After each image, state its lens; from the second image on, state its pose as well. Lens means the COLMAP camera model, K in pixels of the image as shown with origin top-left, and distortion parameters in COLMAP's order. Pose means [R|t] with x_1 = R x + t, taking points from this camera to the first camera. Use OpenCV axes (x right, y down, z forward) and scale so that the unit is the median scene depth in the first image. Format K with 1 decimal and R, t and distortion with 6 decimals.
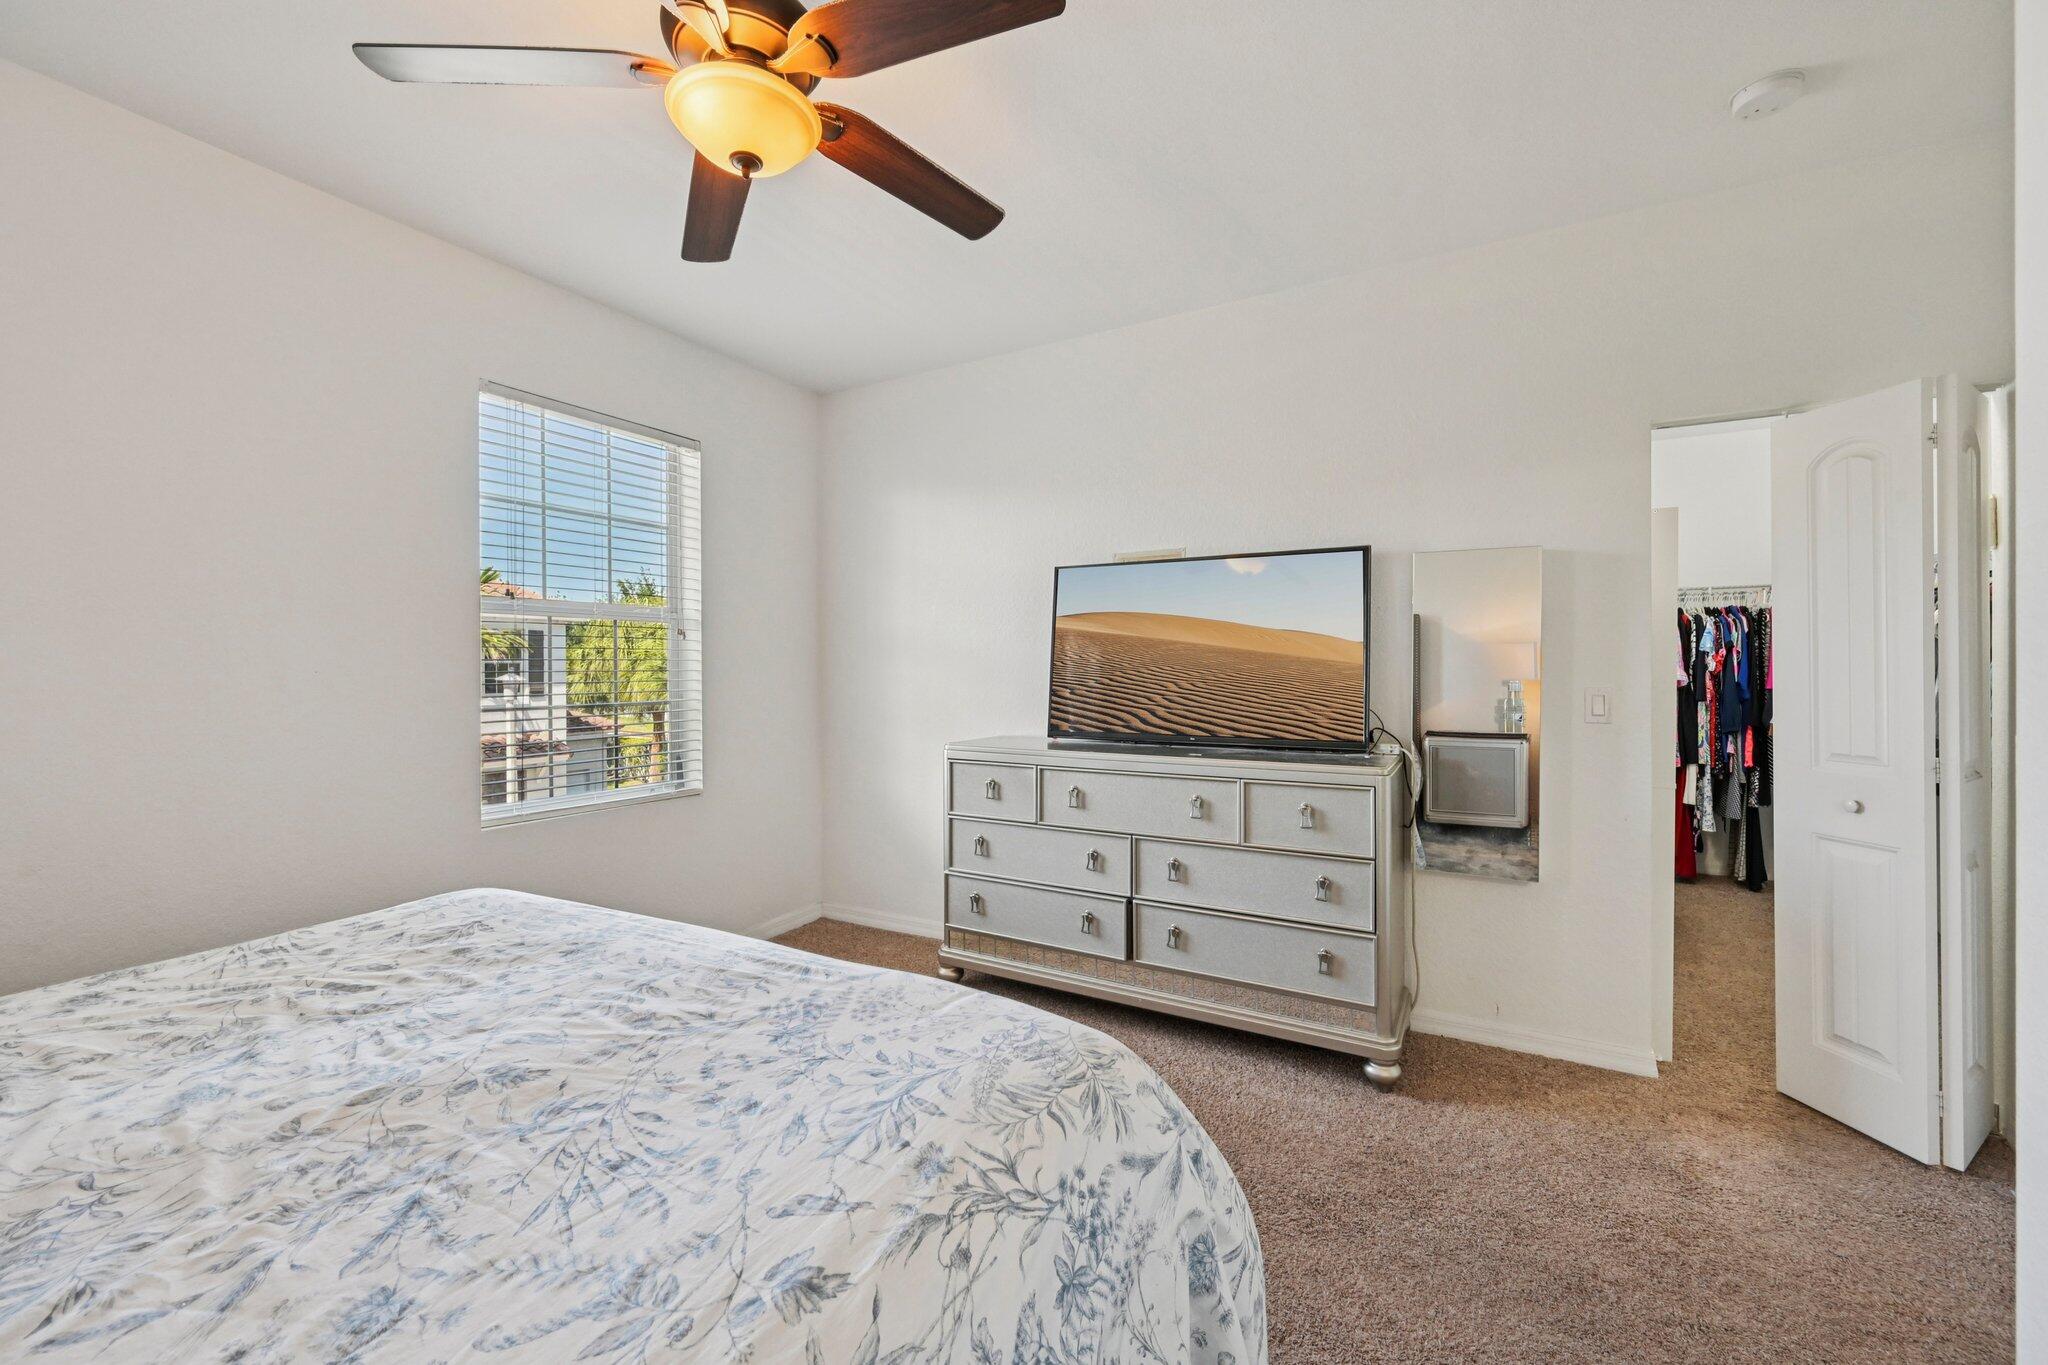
lens RADIAL K [[805.8, 0, 1029.8], [0, 805.8, 669.3], [0, 0, 1]] dist [-0.001529, -0.000075]
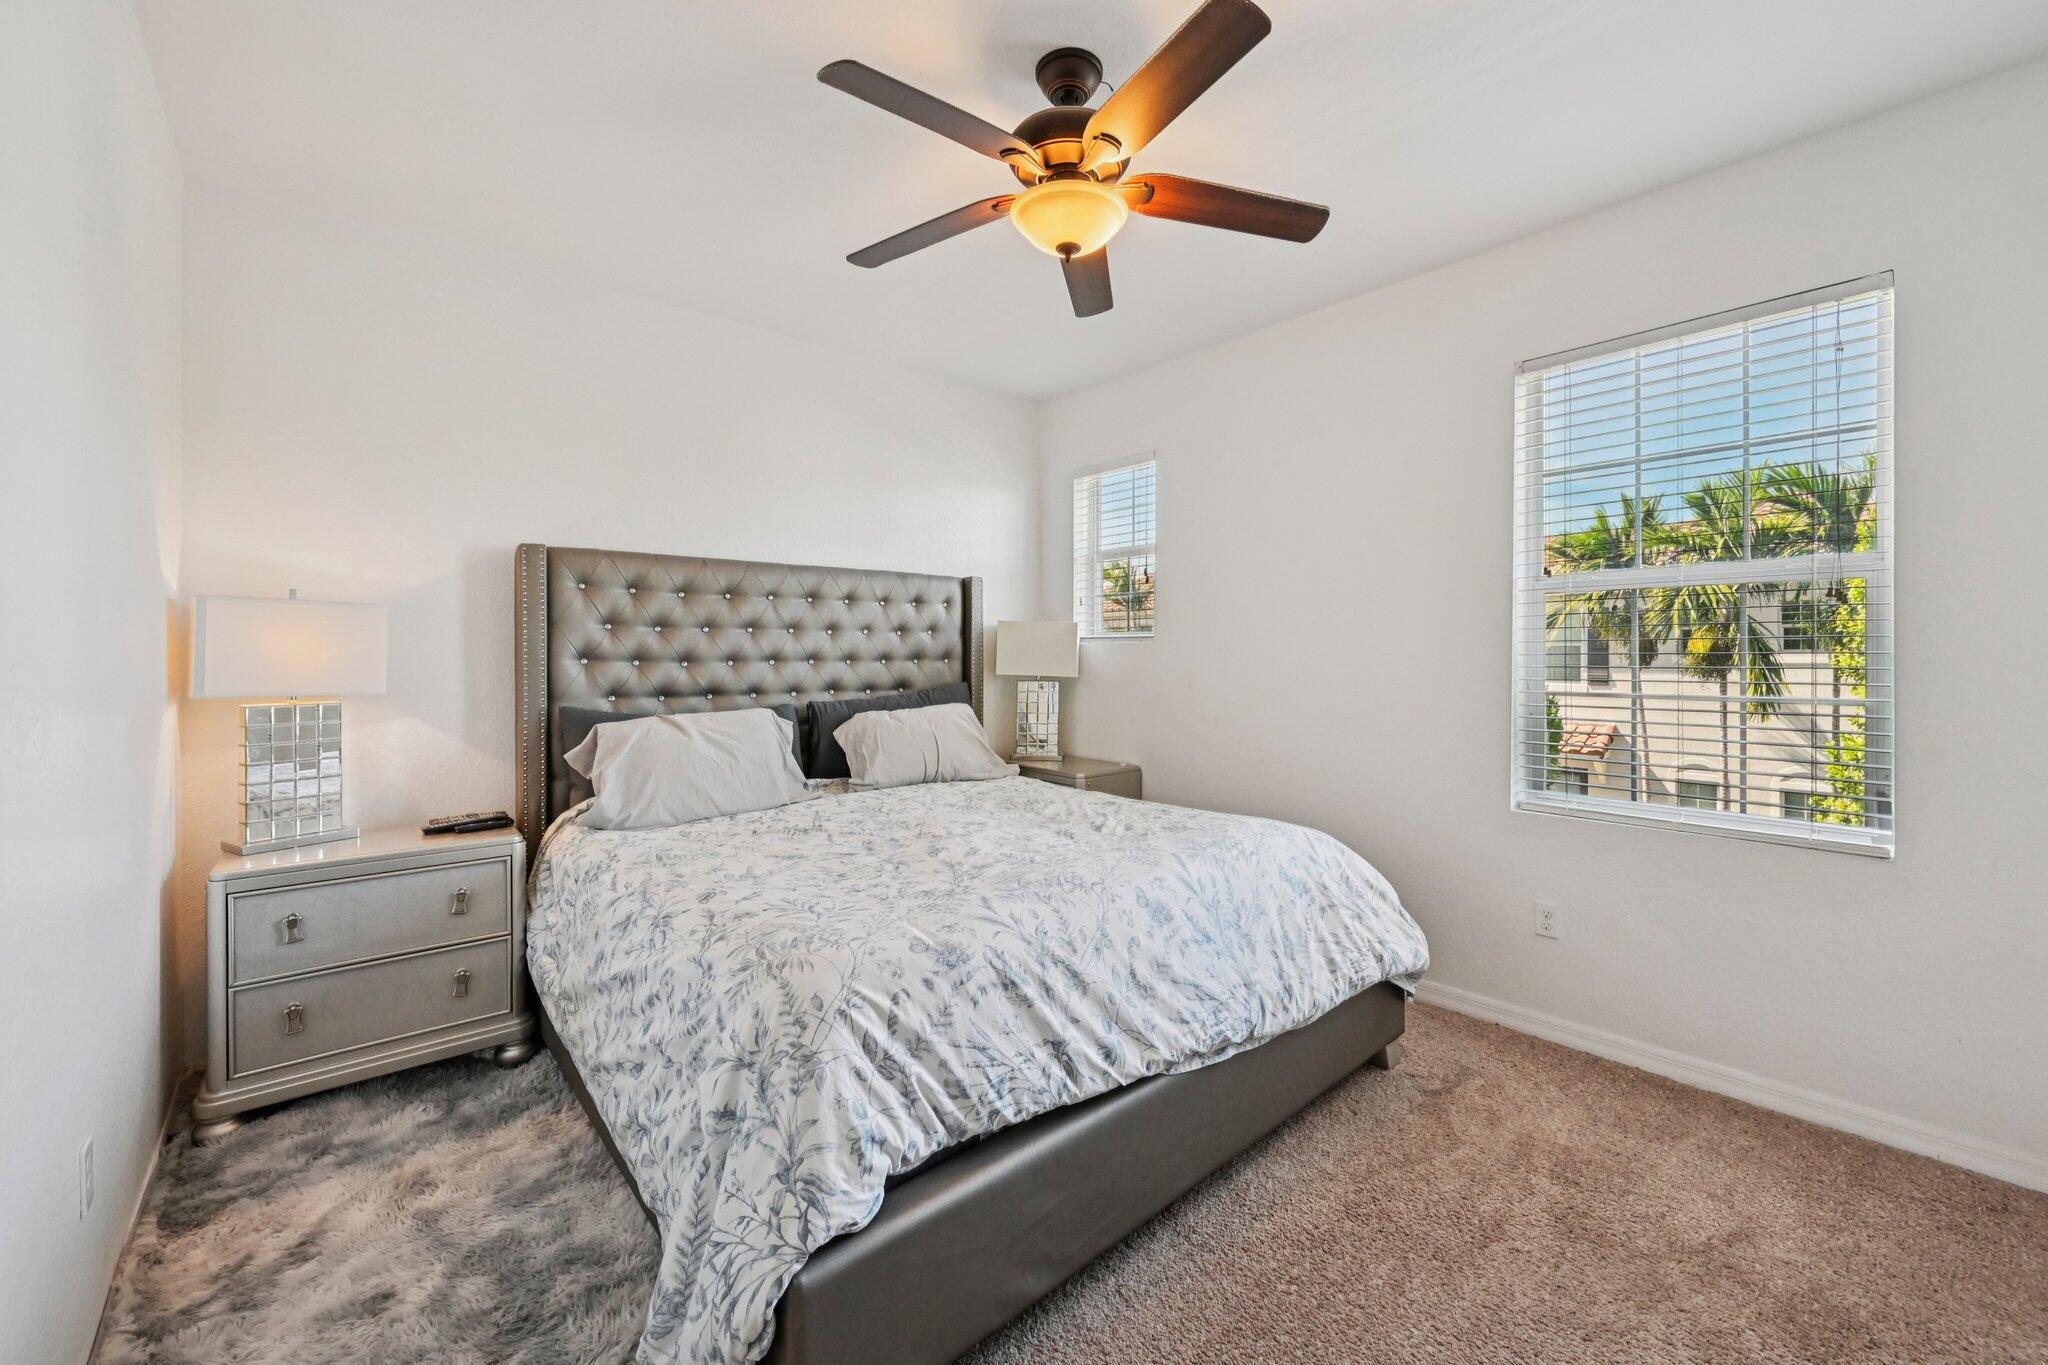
lens RADIAL K [[805.8, 0, 1029.7], [0, 805.8, 673.1], [0, 0, 1]] dist [-0.001529, -0.000075]
pose [[-0.342576, 0.027127, -0.939099, 0.453244], [0.002753, 0.999608, 0.027871, -0.002932], [0.939486, 0.006963, -0.342516, 0.729675]]
